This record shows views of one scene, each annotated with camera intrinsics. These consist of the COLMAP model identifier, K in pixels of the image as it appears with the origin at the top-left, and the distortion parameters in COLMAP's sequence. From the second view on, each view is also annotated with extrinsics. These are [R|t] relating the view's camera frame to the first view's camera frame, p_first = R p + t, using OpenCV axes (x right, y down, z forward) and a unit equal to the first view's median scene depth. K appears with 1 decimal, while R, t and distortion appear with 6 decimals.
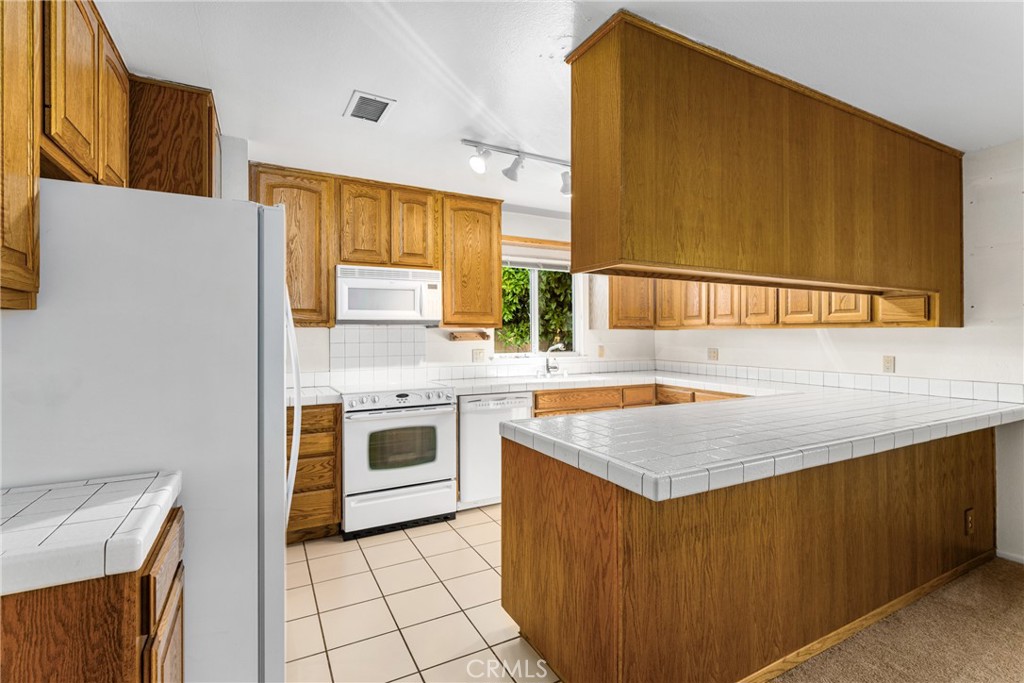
lens RADIAL K [[454.9, 0, 521.6], [0, 454.9, 332.4], [0, 0, 1]] dist [0.001609, 0.000387]
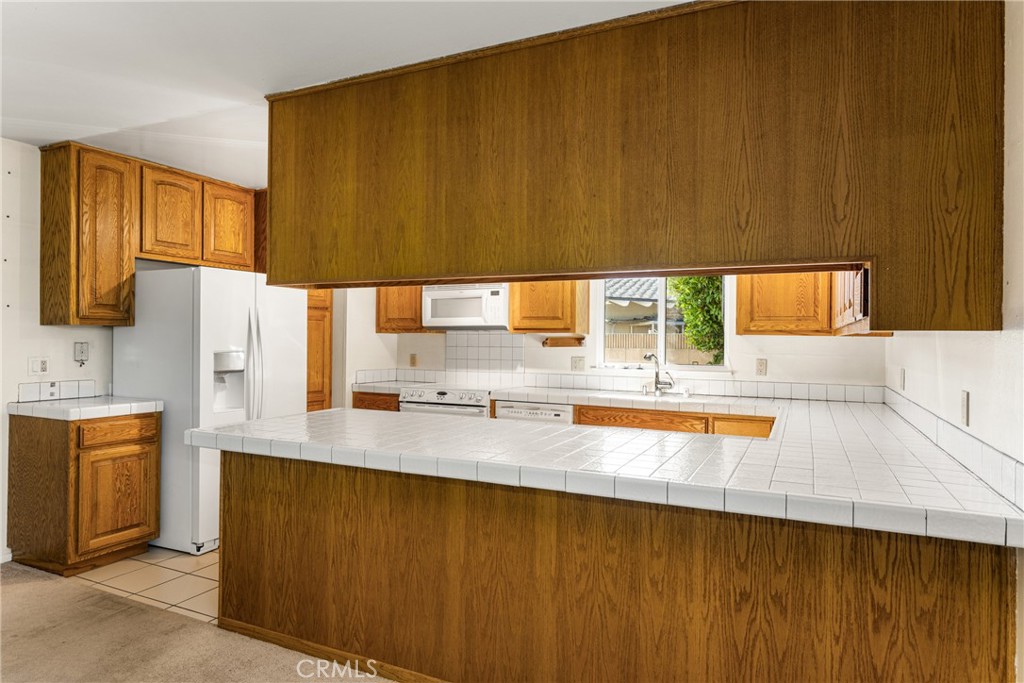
lens RADIAL K [[602.2, 0, 543.9], [0, 602.2, 339.5], [0, 0, 1]] dist [0.001342, -0.004219]
pose [[0.621951, 0.006695, -0.783027, 1.133248], [-0.006516, 0.999973, 0.003375, -0.001358], [0.783029, 0.003003, 0.621978, 0.288408]]
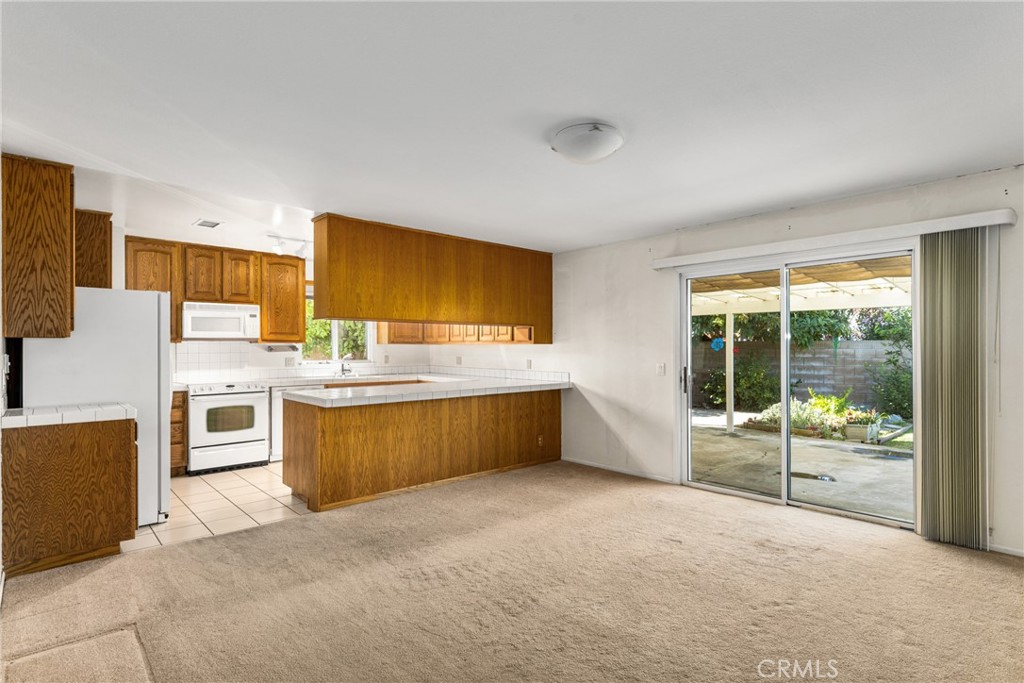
lens RADIAL K [[476.6, 0, 498.1], [0, 476.6, 346.5], [0, 0, 1]] dist [0.002302, -0.000968]
pose [[0.971799, 0.001678, 0.235805, 0.269120], [-0.002290, 0.999995, 0.002321, -0.005087], [-0.235800, -0.002795, 0.971798, -0.888430]]
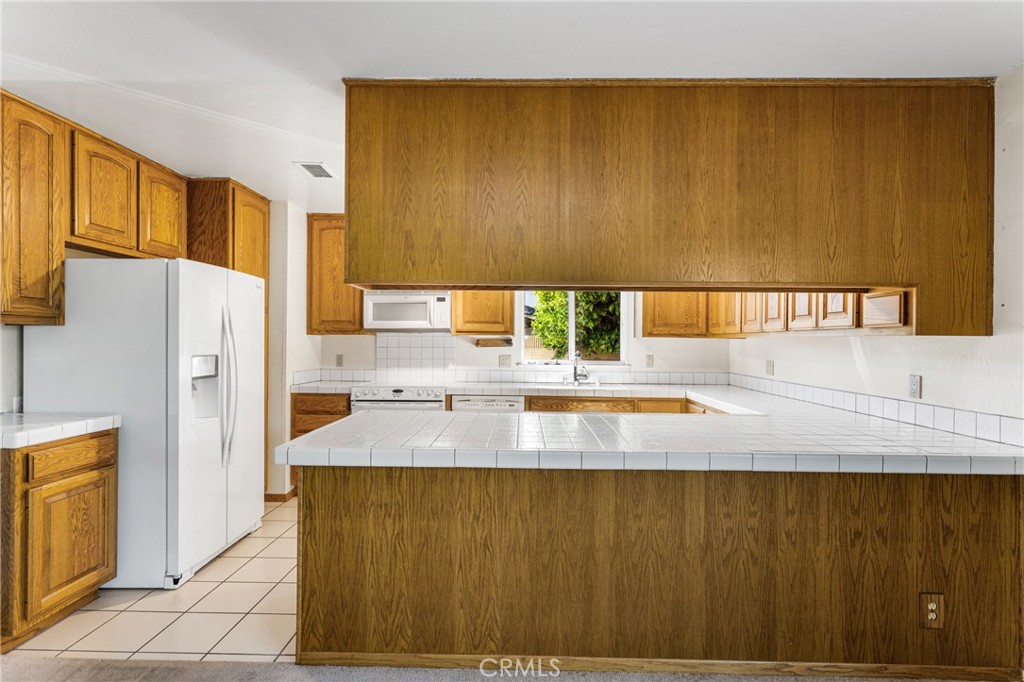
lens RADIAL K [[476.6, 0, 528.6], [0, 476.6, 342.7], [0, 0, 1]] dist [0.002302, -0.000968]
pose [[0.882490, 0.009147, -0.470243, 0.684891], [-0.006785, 0.999954, 0.006717, -0.000678], [0.470283, -0.002738, 0.882512, 0.047105]]
